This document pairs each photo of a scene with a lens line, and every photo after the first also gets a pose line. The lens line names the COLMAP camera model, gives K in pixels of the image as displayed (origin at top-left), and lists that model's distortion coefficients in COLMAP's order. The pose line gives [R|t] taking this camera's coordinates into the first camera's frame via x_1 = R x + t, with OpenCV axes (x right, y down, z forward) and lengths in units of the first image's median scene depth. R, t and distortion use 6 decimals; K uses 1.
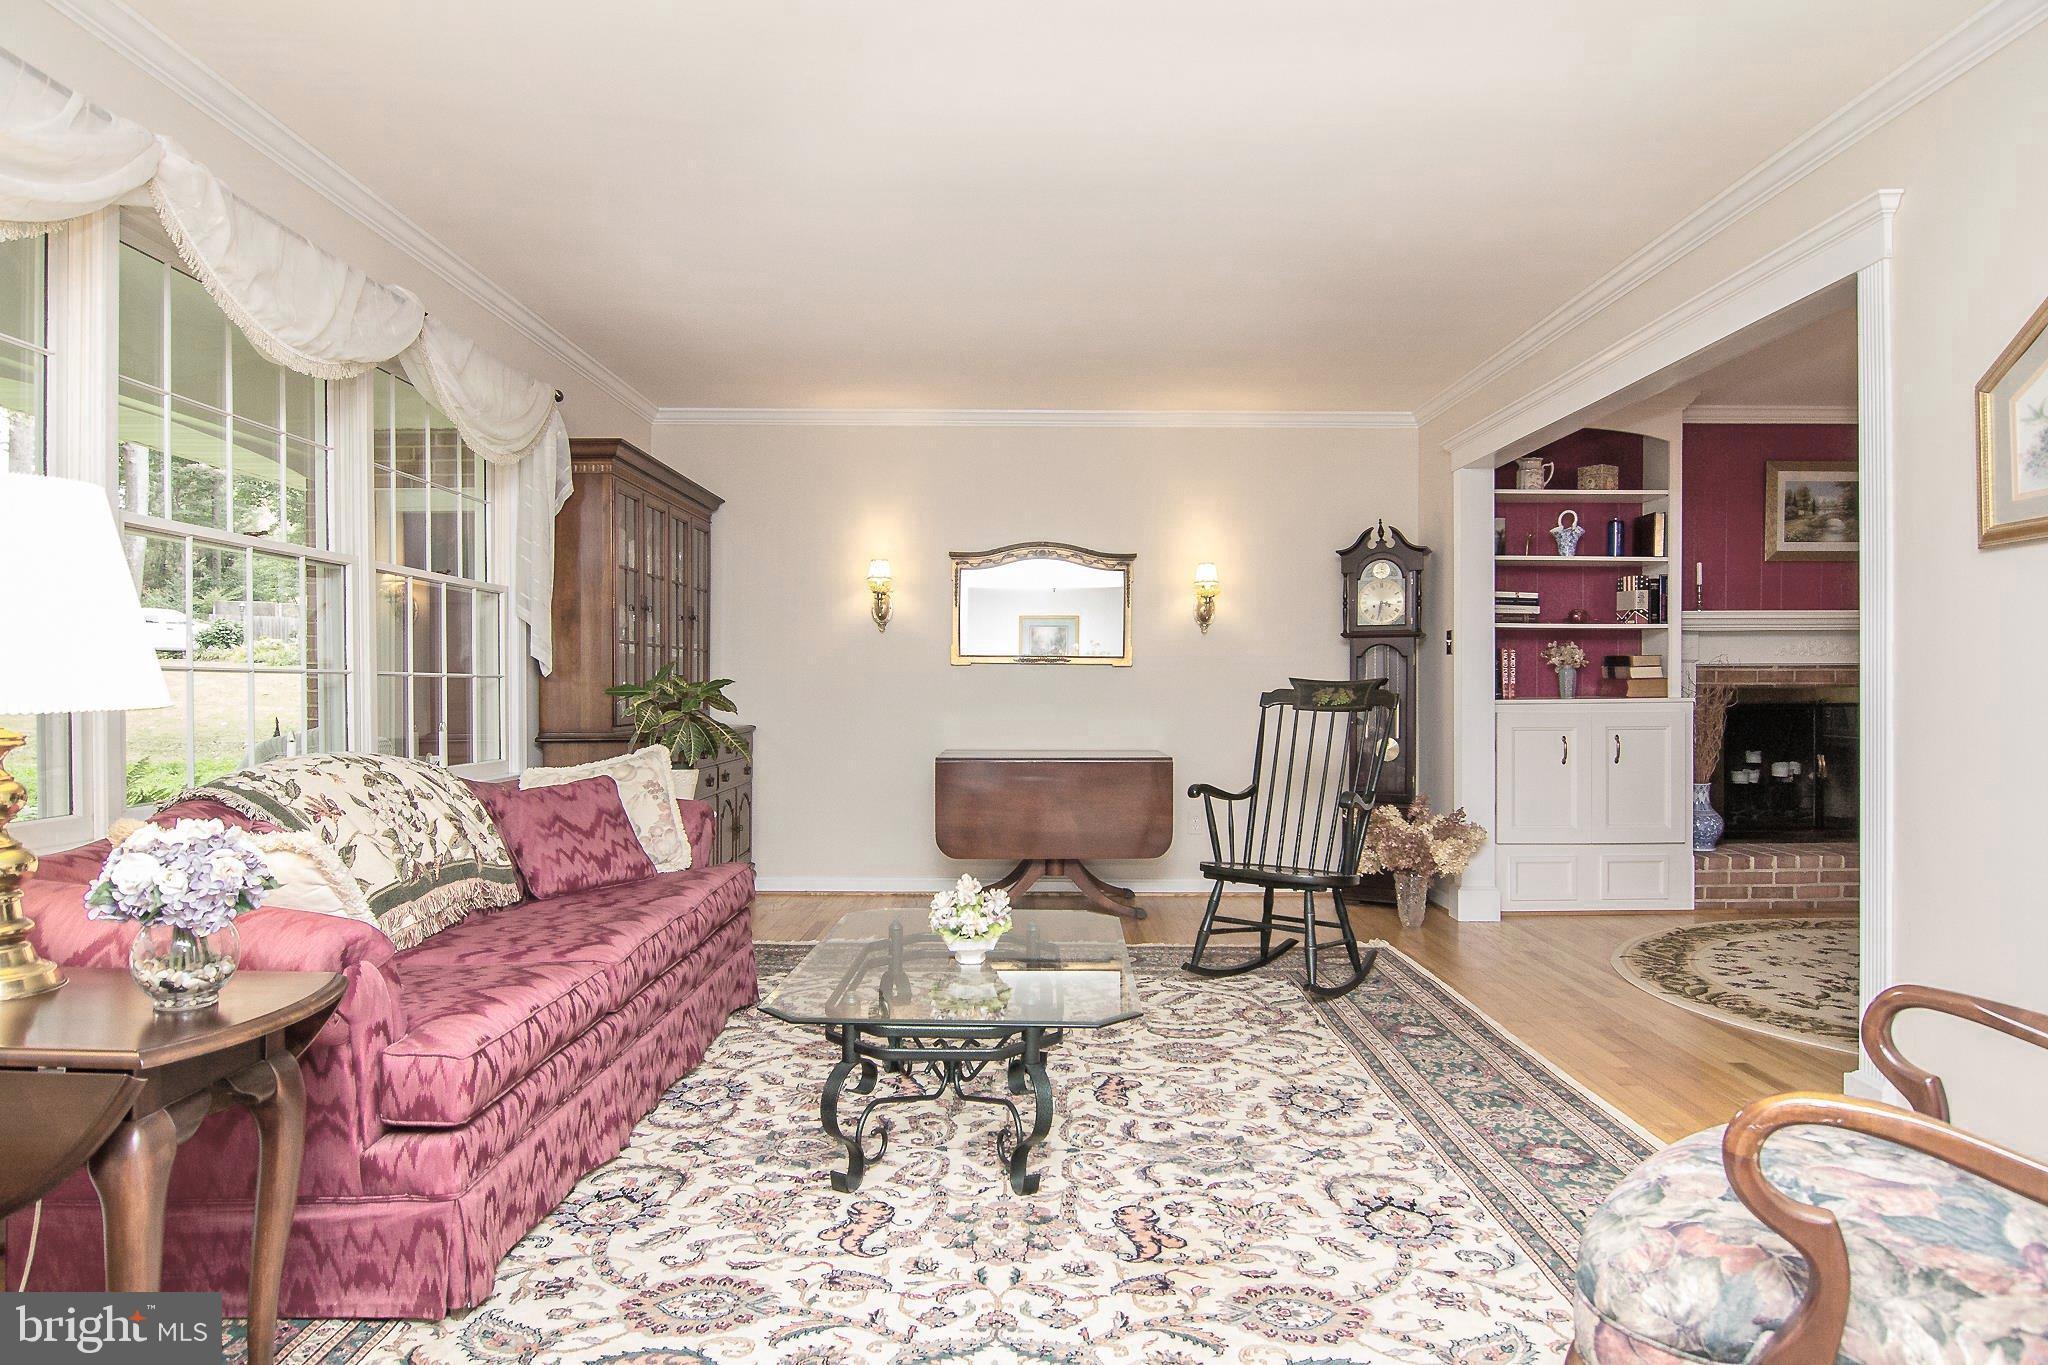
lens RADIAL K [[1138.8, 0, 1024.0], [0, 1138.8, 682.5], [0, 0, 1]] dist [-0.025114, -0.000097]
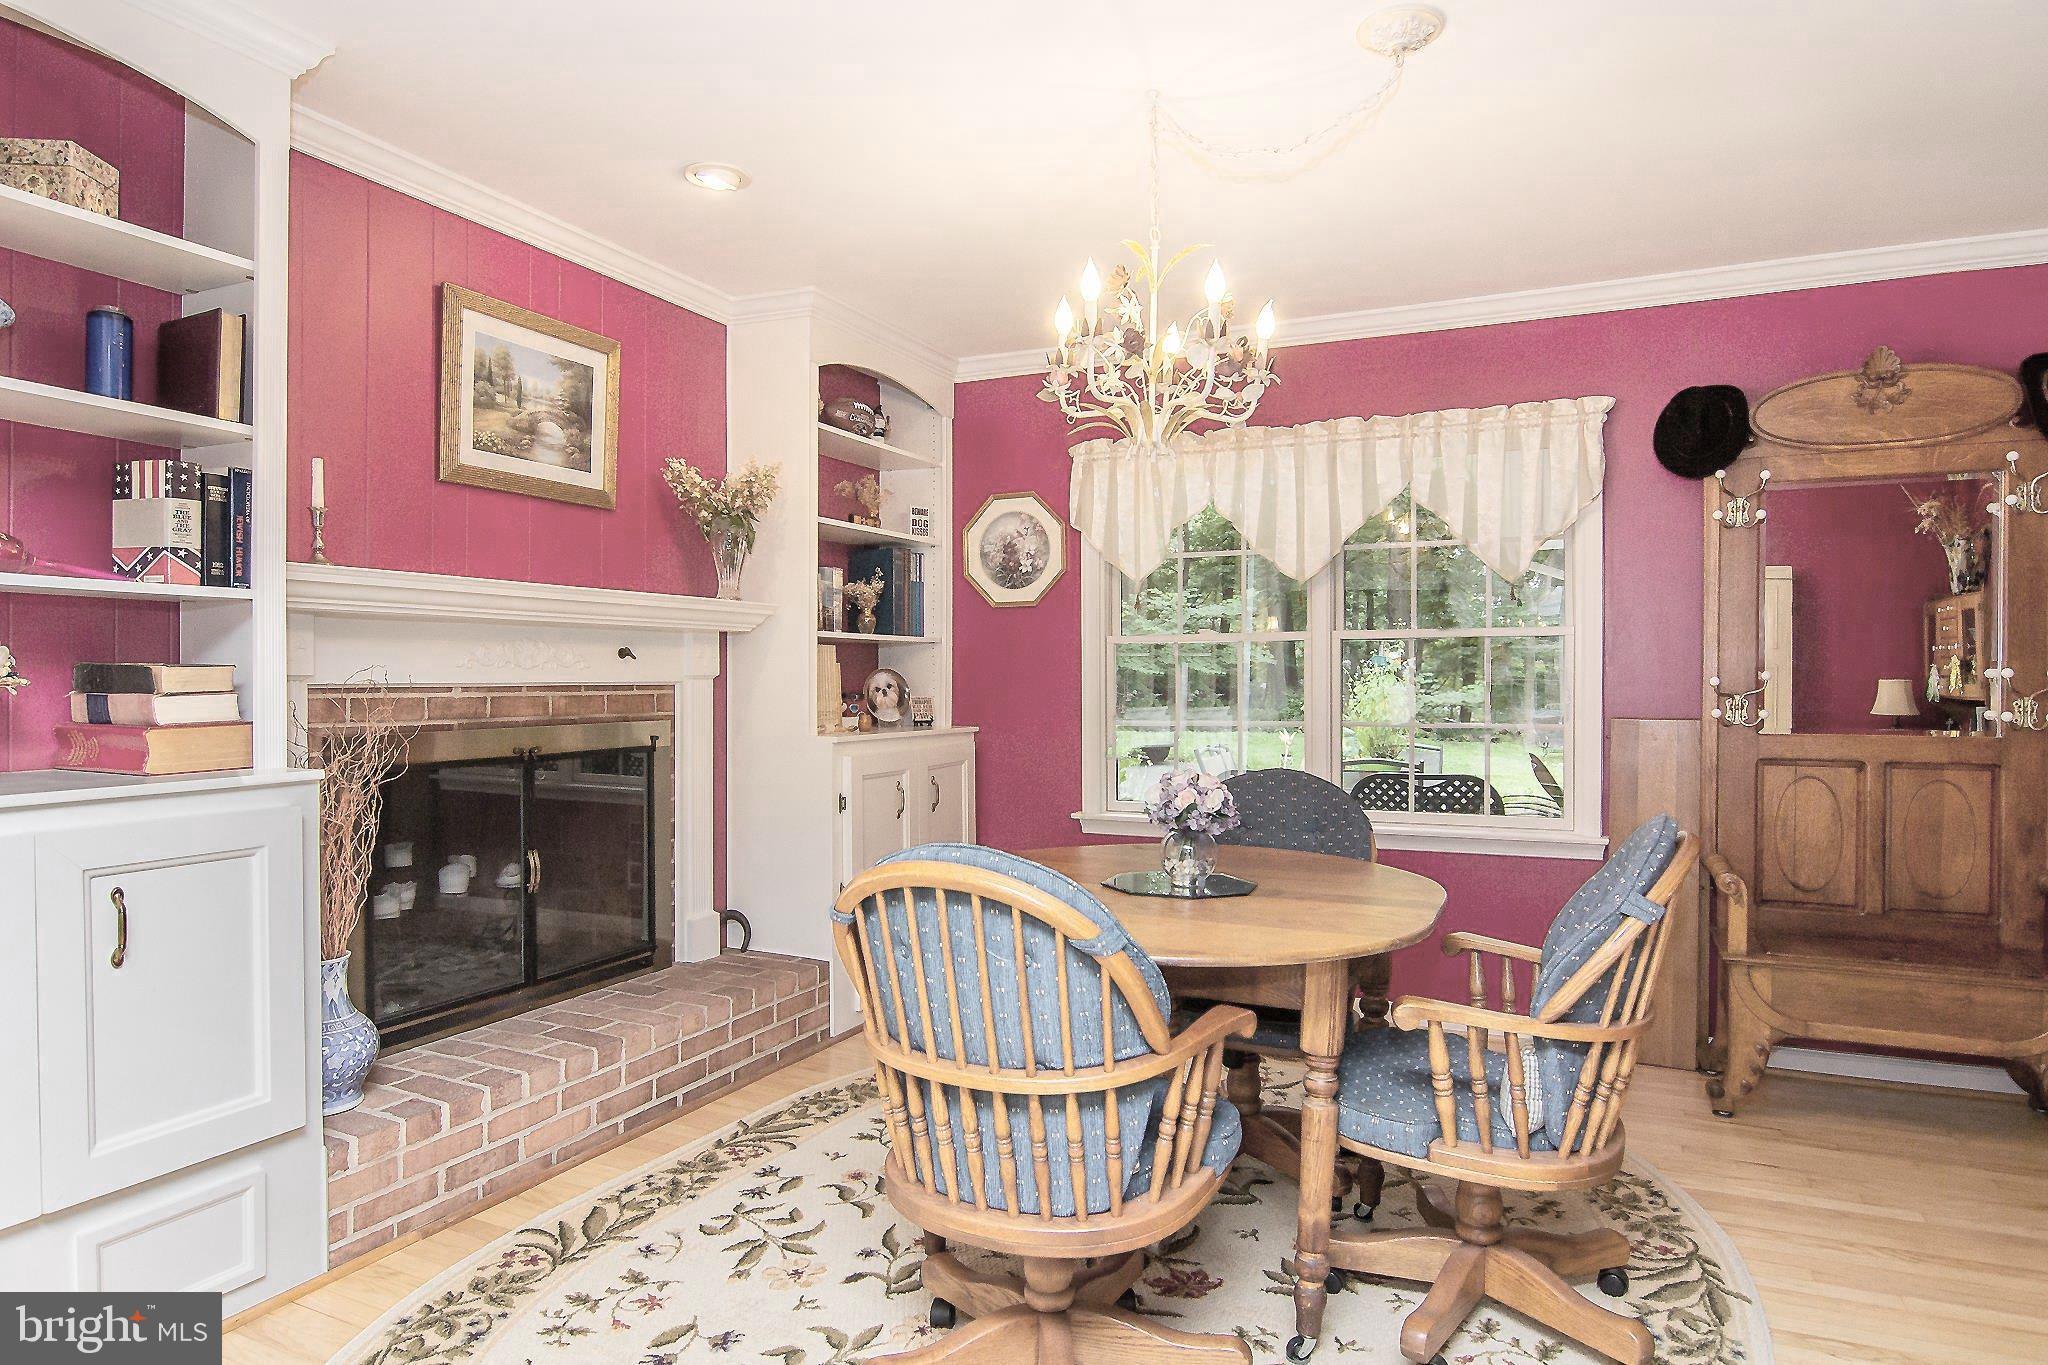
lens RADIAL K [[1231.1, 0, 1027.3], [0, 1231.1, 691.4], [0, 0, 1]] dist [-0.018160, 0.001778]
pose [[0.435652, -0.006338, 0.900093, 0.288623], [0.006423, 0.999972, 0.003933, -0.014364], [-0.900092, 0.004068, 0.435681, 0.544421]]
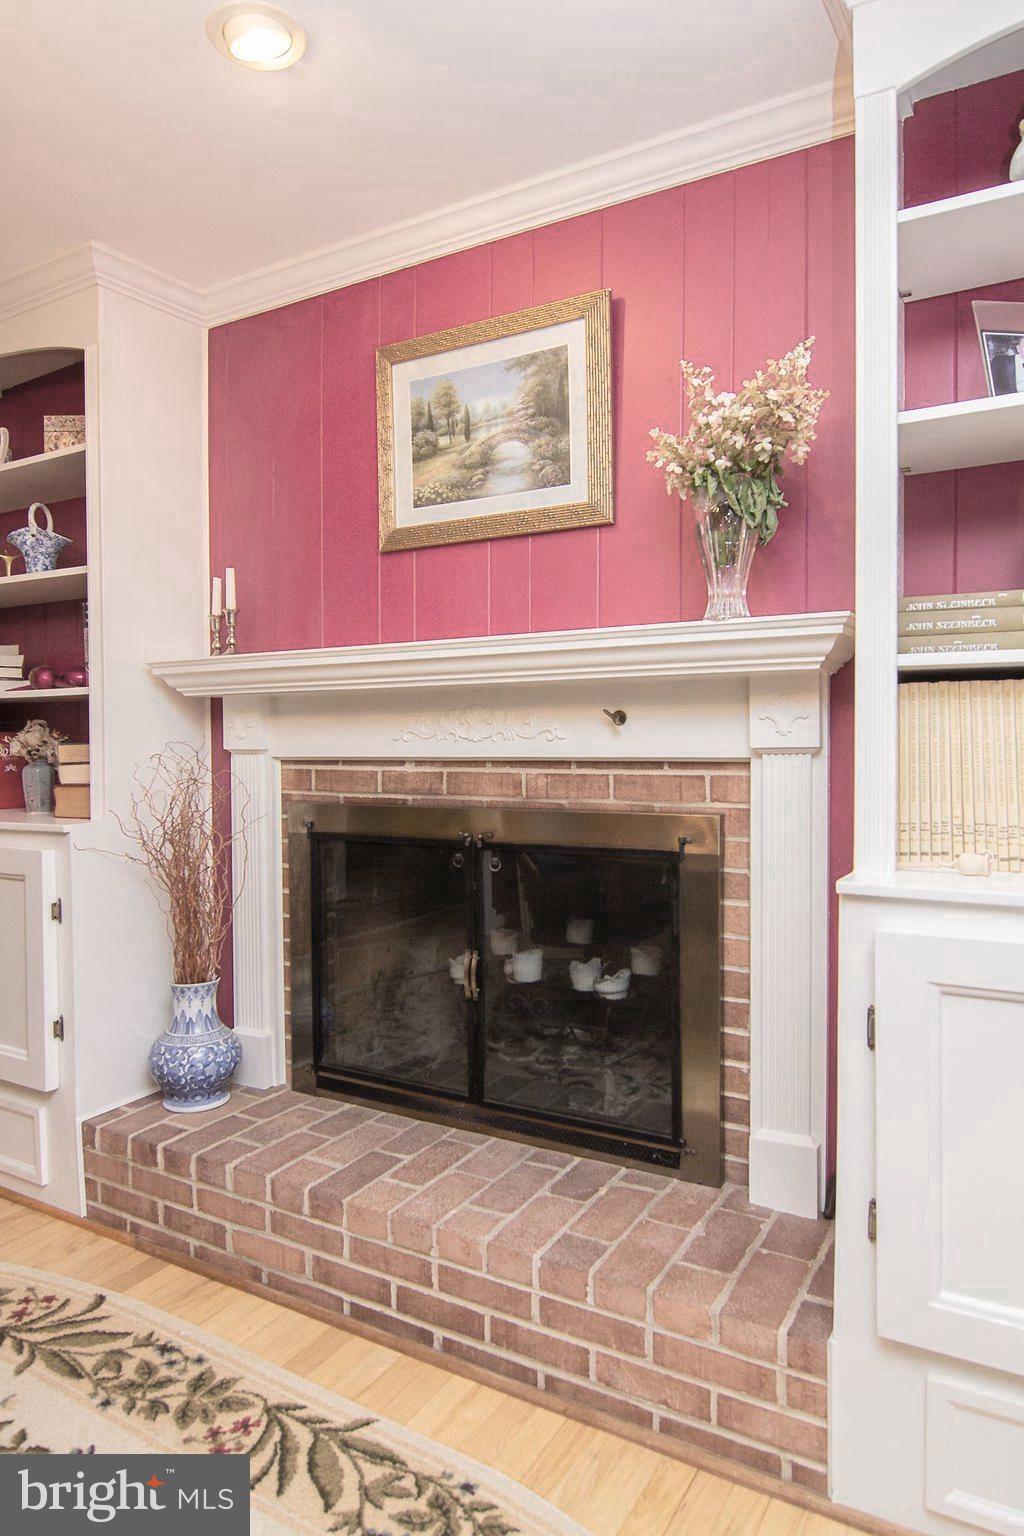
lens RADIAL K [[923.3, 0, 513.5], [0, 923.3, 762.9], [0, 0, 1]] dist [-0.018160, 0.001778]
pose [[0.865293, 0.012192, -0.501119, 0.948899], [-0.002811, 0.999806, 0.019470, -0.023368], [0.501259, -0.015438, 0.865160, 0.699799]]
